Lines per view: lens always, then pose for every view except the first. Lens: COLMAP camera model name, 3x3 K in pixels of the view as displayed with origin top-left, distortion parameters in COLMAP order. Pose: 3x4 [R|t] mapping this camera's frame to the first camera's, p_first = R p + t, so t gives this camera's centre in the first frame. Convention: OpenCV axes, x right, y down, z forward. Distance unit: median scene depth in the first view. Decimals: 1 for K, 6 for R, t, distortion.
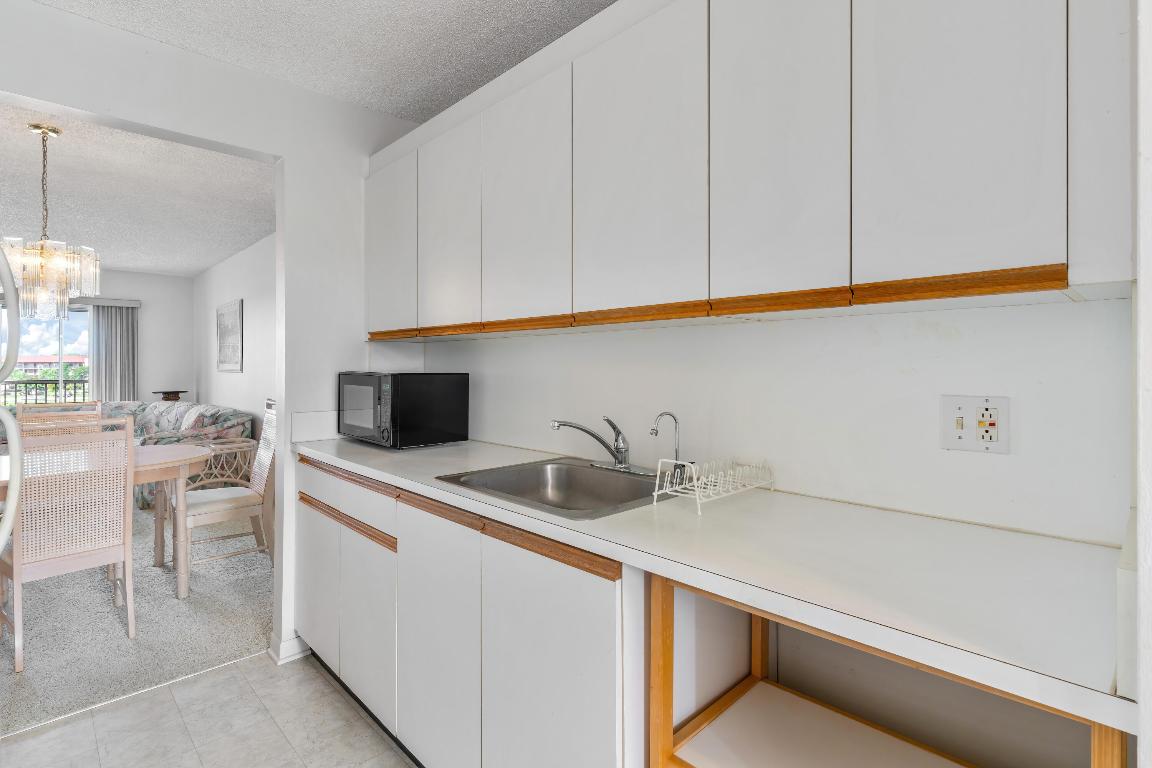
lens RADIAL K [[561.2, 0, 571.0], [0, 561.2, 365.2], [0, 0, 1]] dist [0.000293, -0.000121]
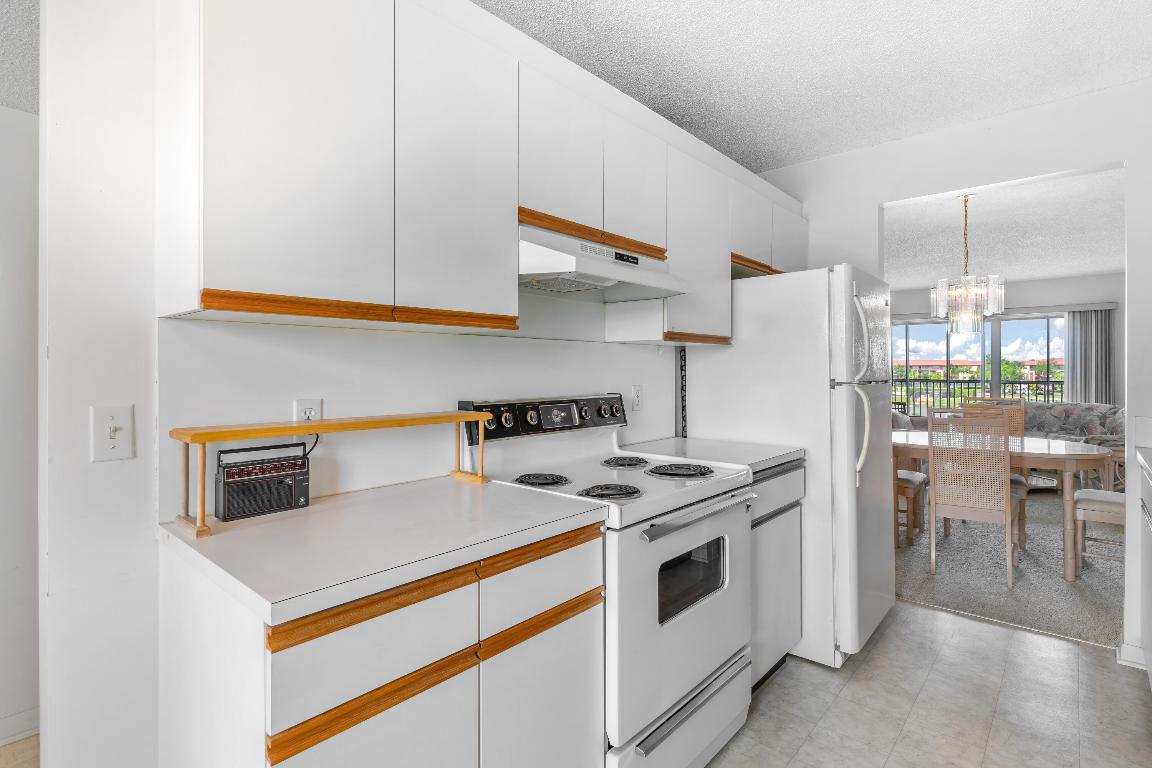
lens RADIAL K [[565.4, 0, 572.7], [0, 565.4, 368.8], [0, 0, 1]] dist [-0.000927, 0.000458]
pose [[0.078333, -0.000469, -0.996927, 0.321068], [0.003089, 0.999995, -0.000228, -0.001275], [0.996922, -0.003061, 0.078334, -0.048298]]
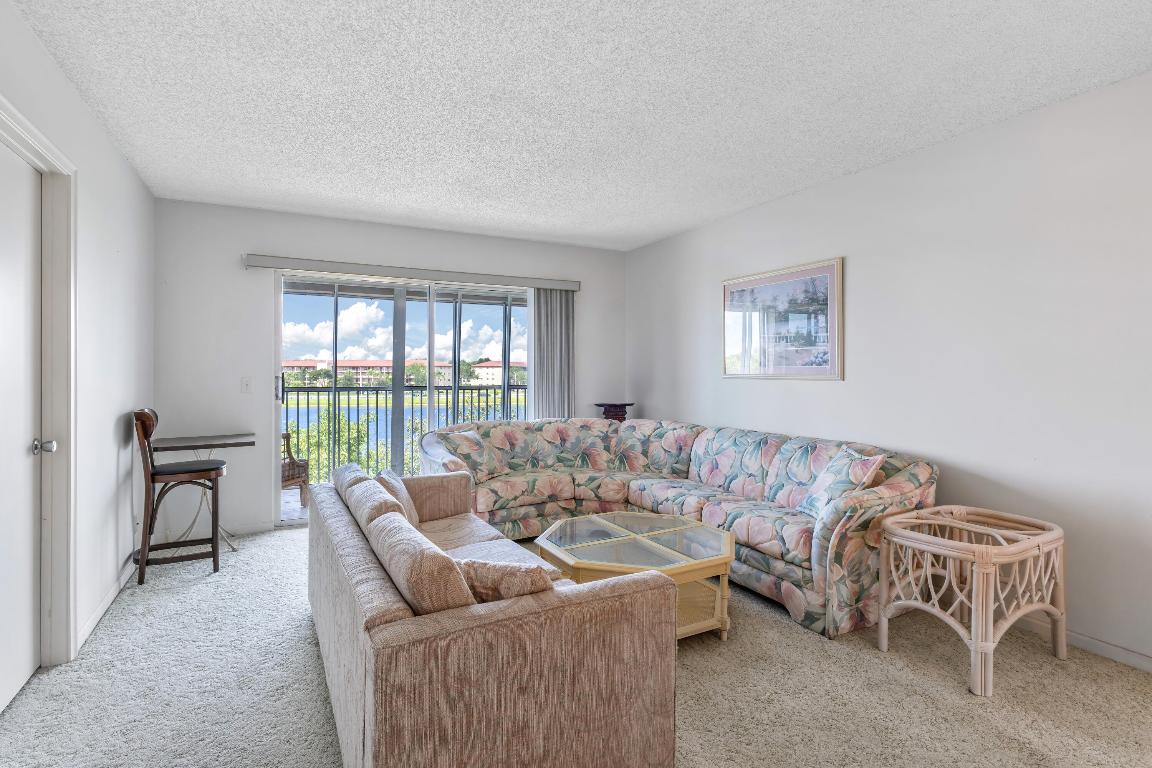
lens RADIAL K [[565.4, 0, 572.7], [0, 565.4, 368.8], [0, 0, 1]] dist [-0.000927, 0.000458]
pose [[0.959319, 0.001069, -0.282322, -1.311370], [-0.001270, 0.999999, -0.000530, 0.003802], [0.282321, 0.000867, 0.959320, 0.647173]]
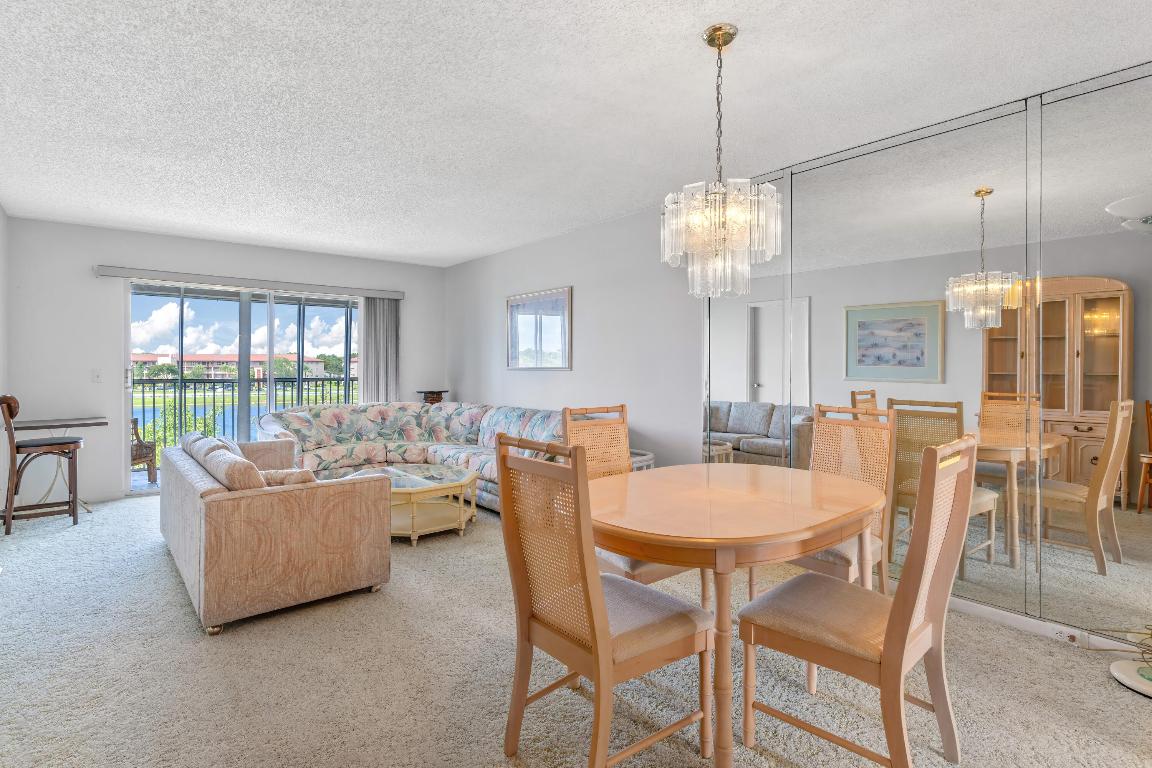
lens RADIAL K [[565.4, 0, 572.7], [0, 565.4, 368.8], [0, 0, 1]] dist [-0.000927, 0.000458]
pose [[0.996951, 0.002899, -0.077970, -0.975892], [-0.002337, 0.999971, 0.007296, 0.007785], [0.077989, -0.007092, 0.996929, 0.233508]]
